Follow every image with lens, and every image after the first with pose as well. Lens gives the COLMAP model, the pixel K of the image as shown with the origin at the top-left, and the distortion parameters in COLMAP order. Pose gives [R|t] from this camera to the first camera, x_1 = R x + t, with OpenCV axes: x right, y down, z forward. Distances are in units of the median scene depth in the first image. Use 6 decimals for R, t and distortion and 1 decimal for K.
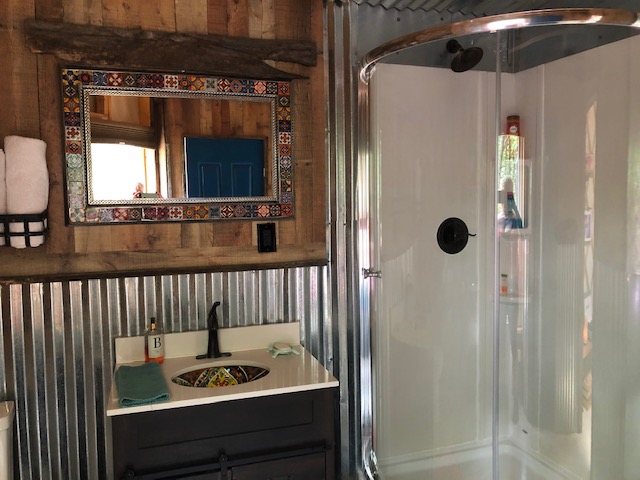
lens RADIAL K [[519.2, 0, 320.0], [0, 519.2, 240.0], [0, 0, 1]] dist [0.002545, -0.008985]
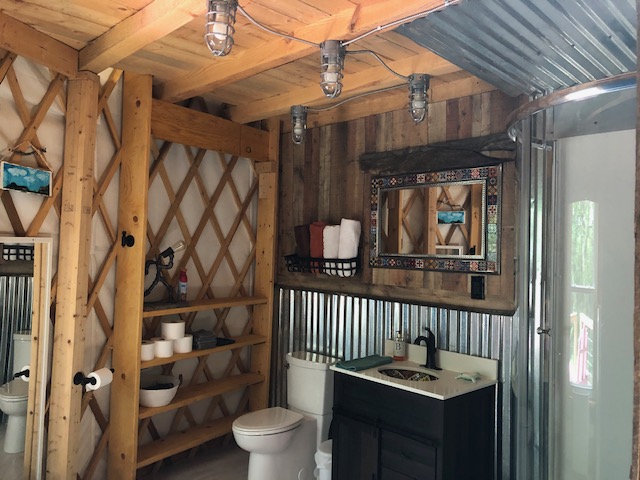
lens RADIAL K [[519.2, 0, 320.0], [0, 519.2, 240.0], [0, 0, 1]] dist [0.002545, -0.008985]
pose [[0.401448, 0.012714, -0.915794, 0.956541], [-0.105180, 0.993928, -0.032308, -0.040720], [0.909822, 0.109294, 0.400348, 0.130975]]
